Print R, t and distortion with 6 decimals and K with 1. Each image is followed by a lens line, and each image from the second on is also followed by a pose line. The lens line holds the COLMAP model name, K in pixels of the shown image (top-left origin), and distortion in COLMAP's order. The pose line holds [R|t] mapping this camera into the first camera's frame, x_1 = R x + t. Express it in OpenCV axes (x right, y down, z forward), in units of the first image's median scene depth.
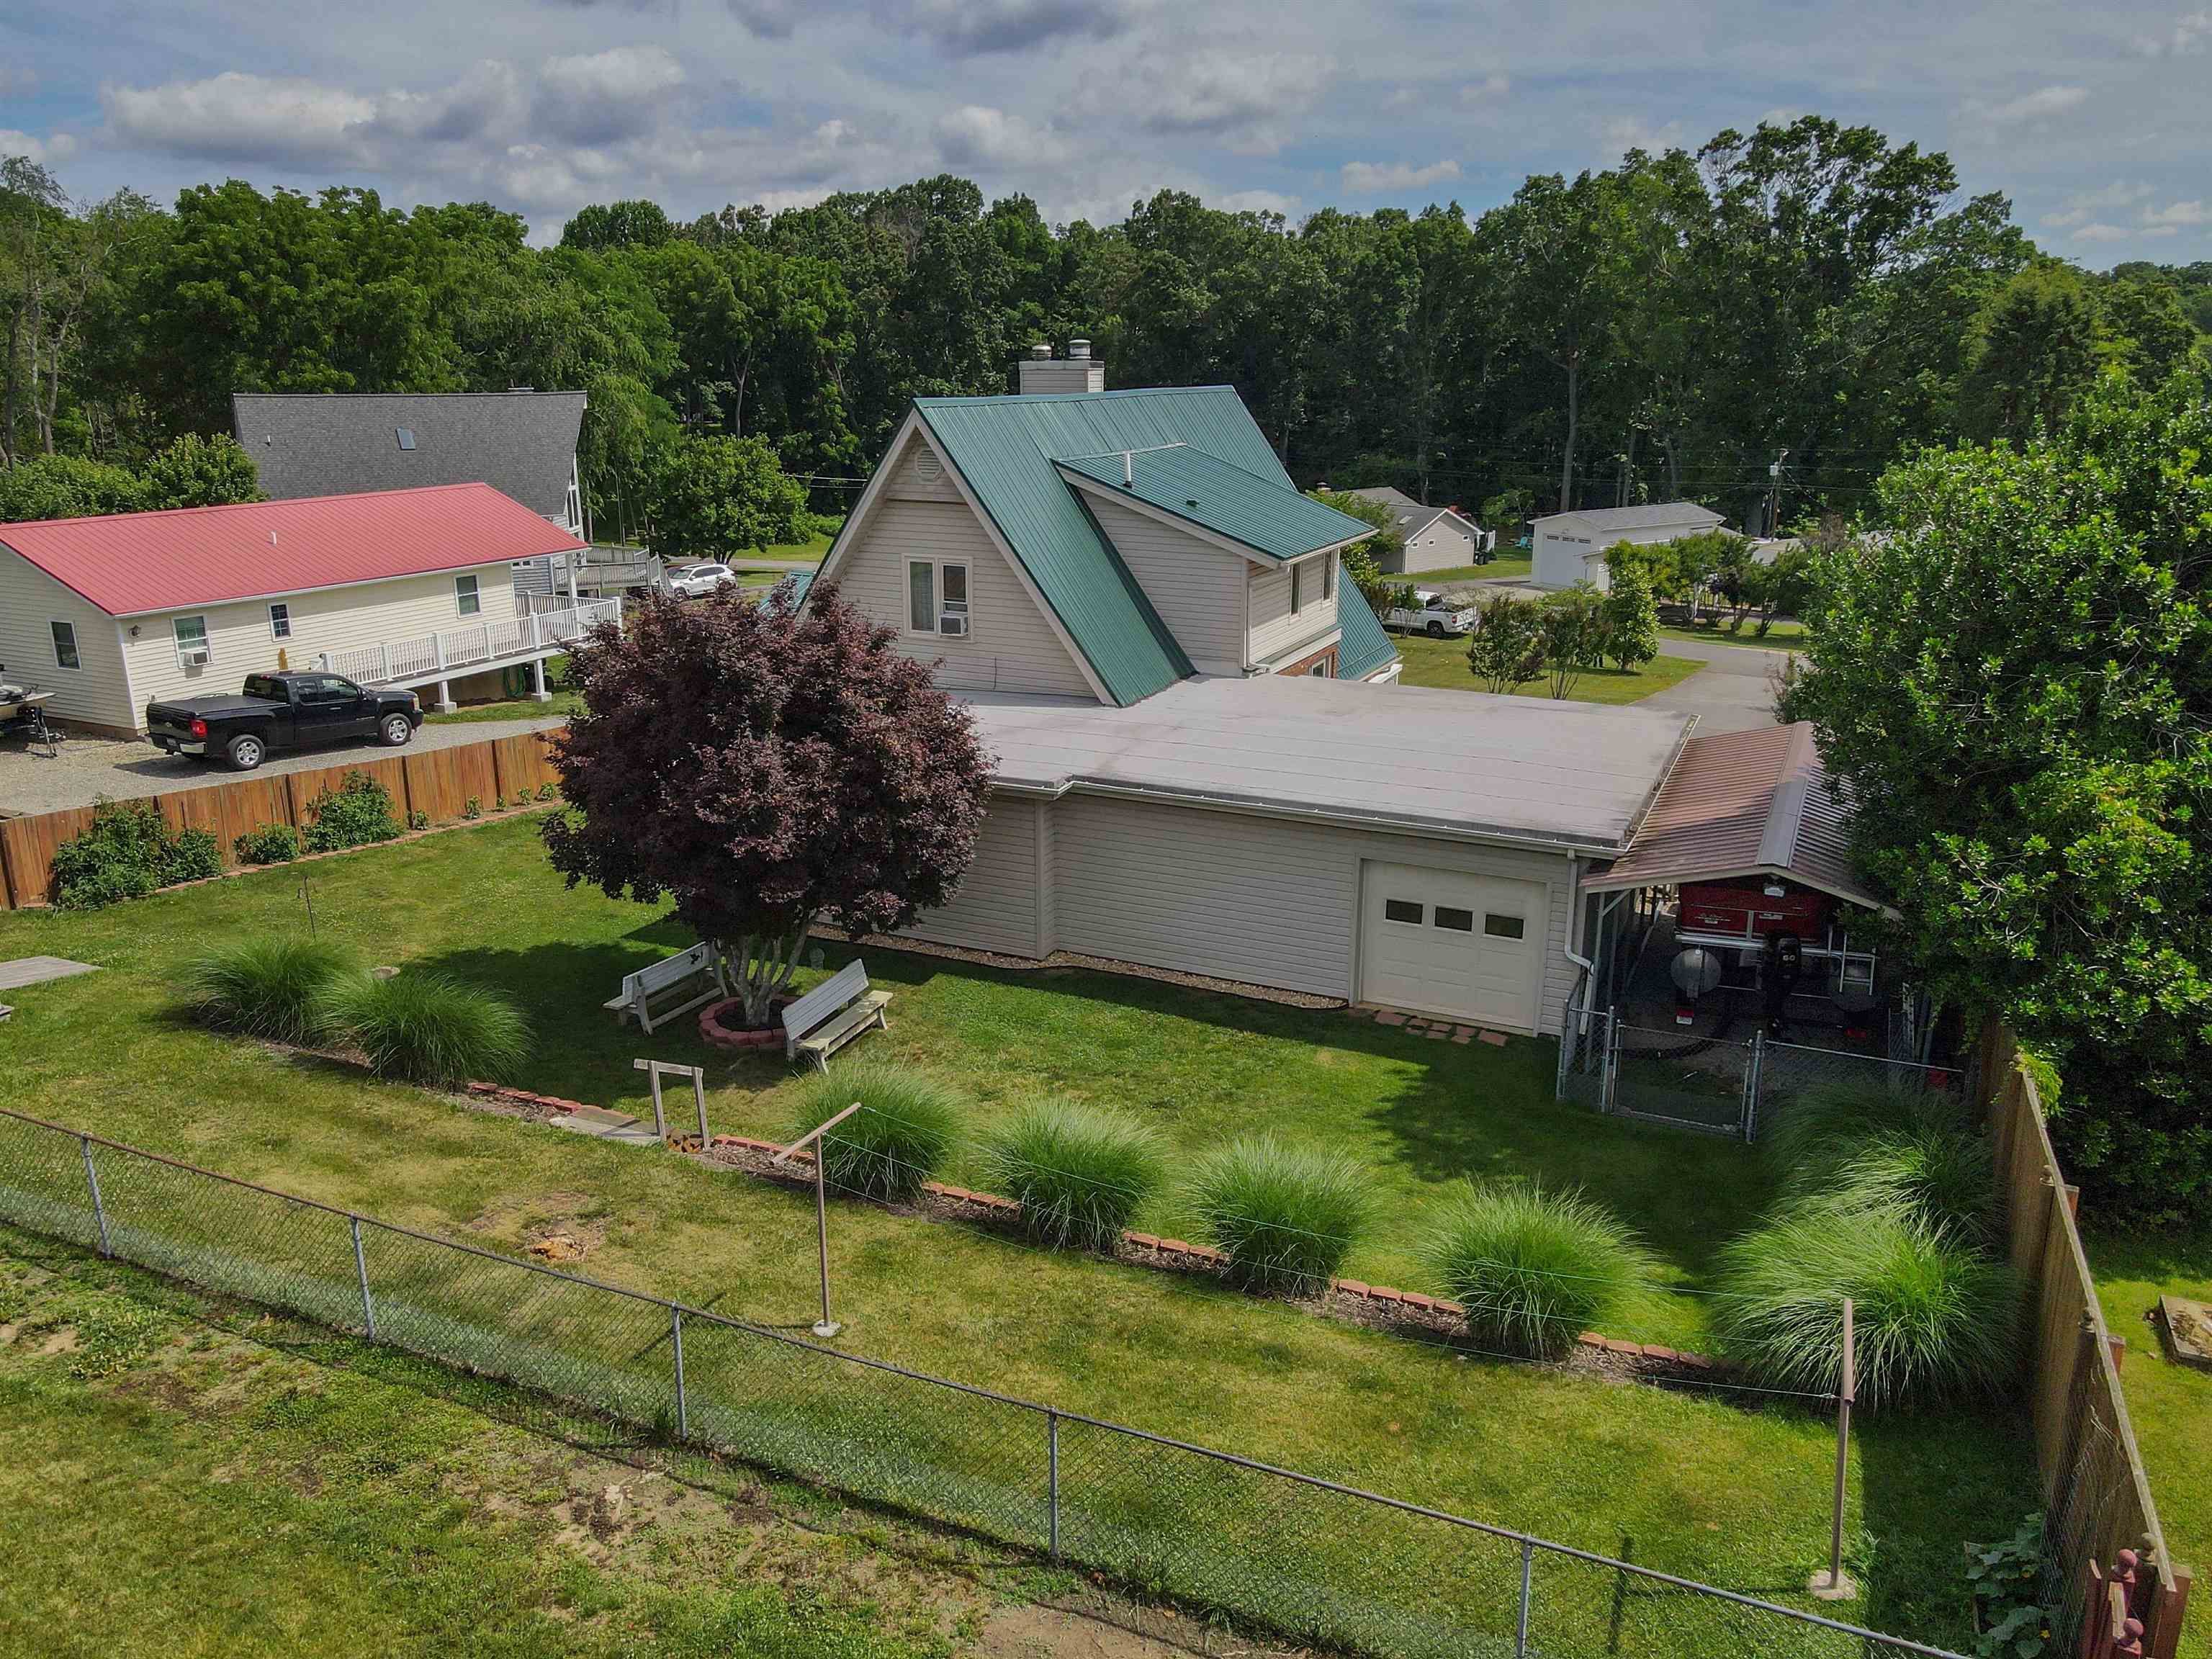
lens RADIAL K [[1616.6, 0, 1104.6], [0, 1616.6, 835.5], [0, 0, 1]] dist [-0.000368, 0.033052]
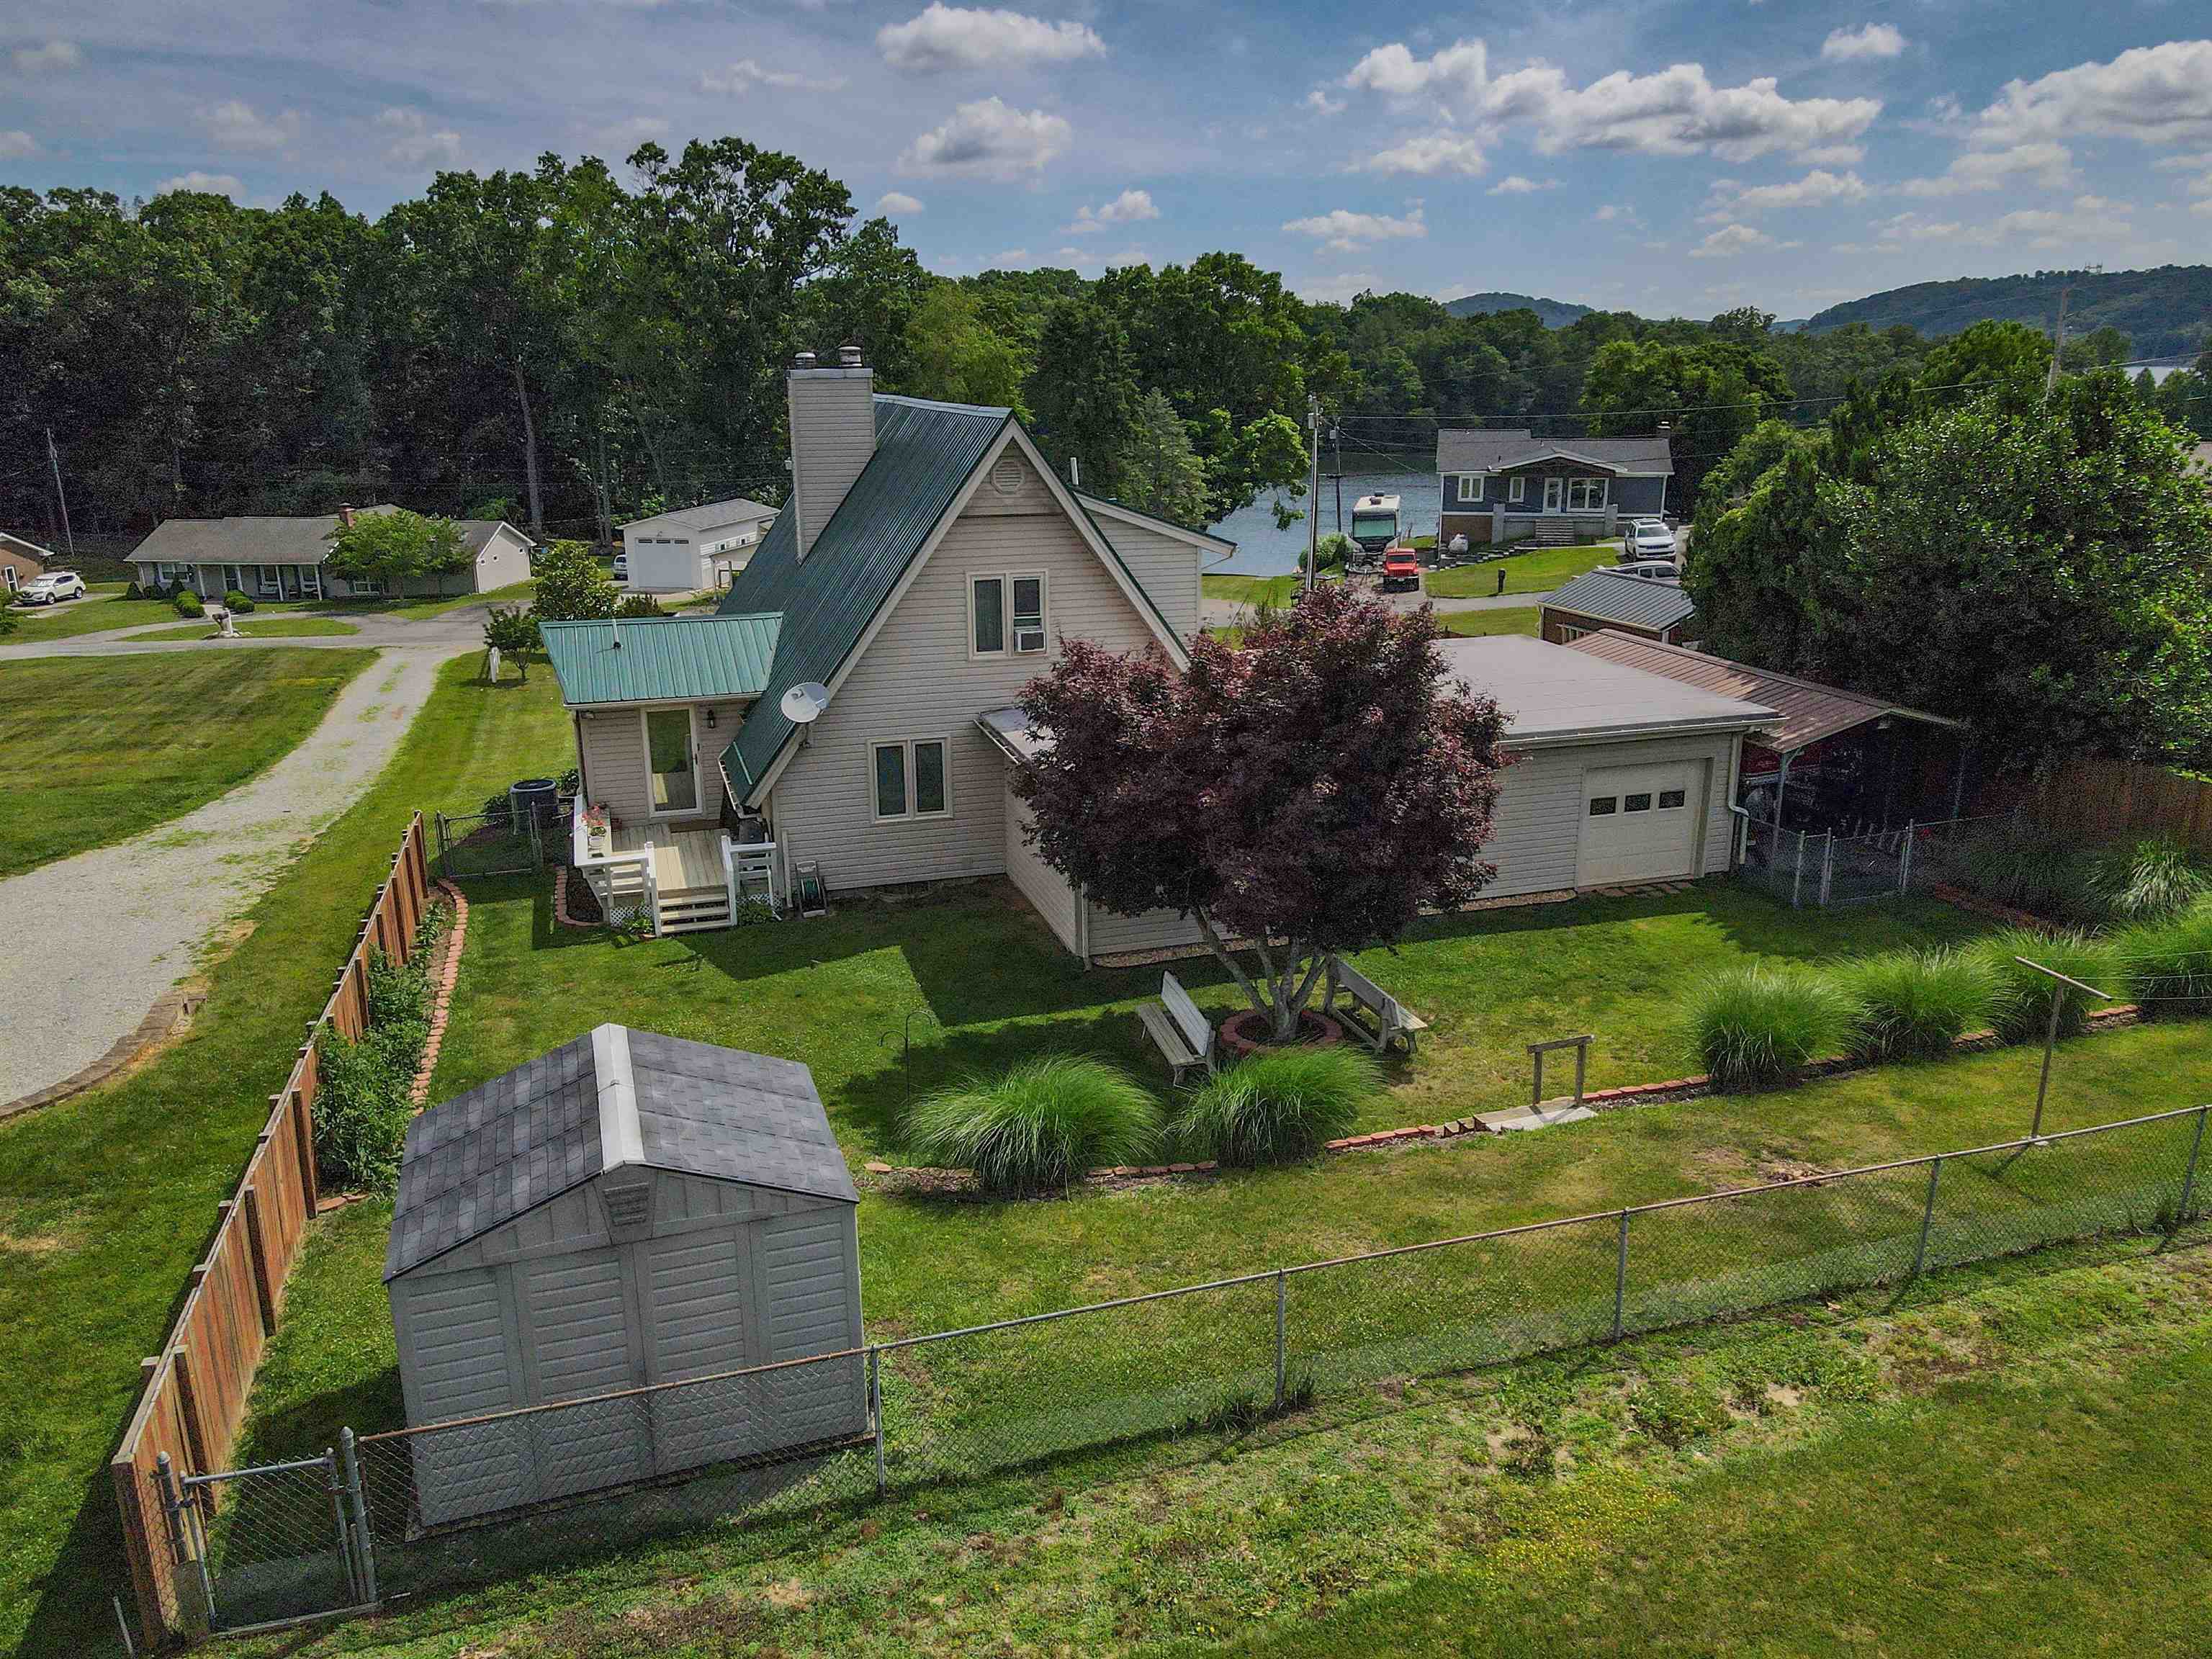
lens RADIAL K [[1616.6, 0, 1104.6], [0, 1616.6, 835.5], [0, 0, 1]] dist [-0.000368, 0.033052]
pose [[0.736960, -0.198671, 0.646081, -0.714961], [0.199823, 0.977143, 0.072543, -0.077409], [-0.645725, 0.075641, 0.759814, 0.242272]]
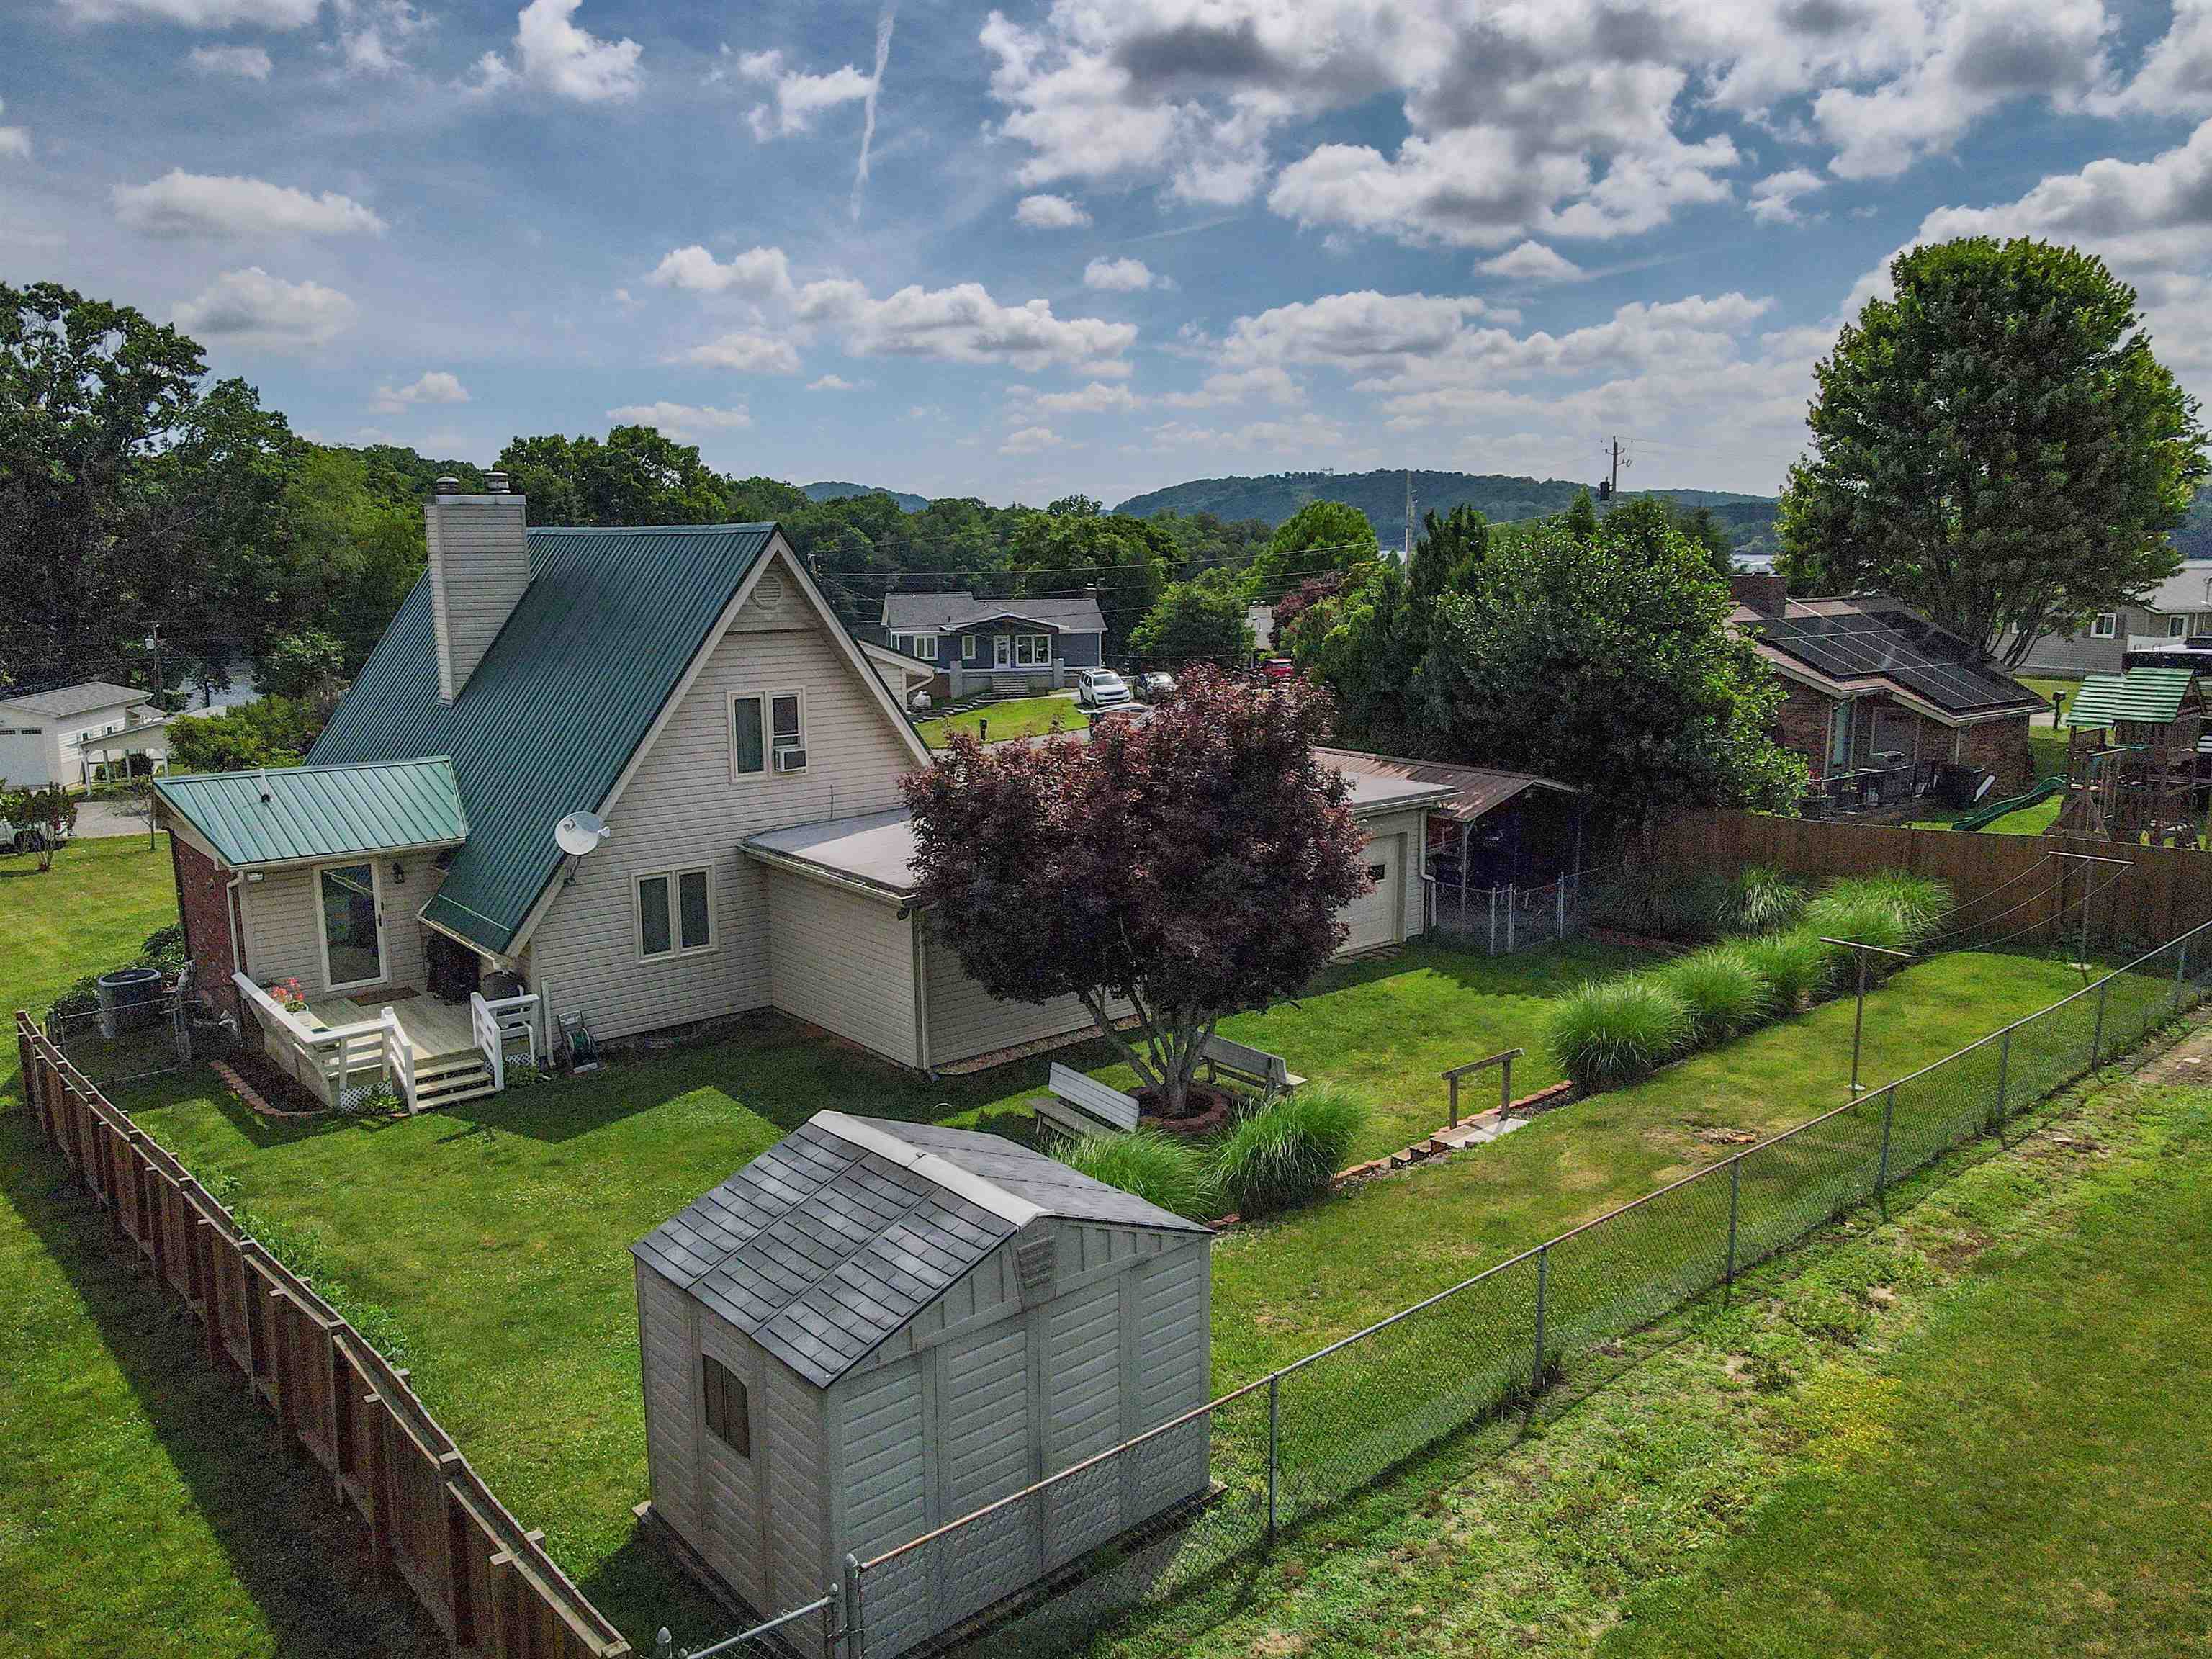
lens RADIAL K [[1616.6, 0, 1104.6], [0, 1616.6, 835.5], [0, 0, 1]] dist [-0.000368, 0.033052]
pose [[0.423892, -0.168933, 0.889818, -0.864826], [0.264115, 0.962807, 0.056971, -0.093209], [-0.866348, 0.210865, 0.452744, 0.427402]]
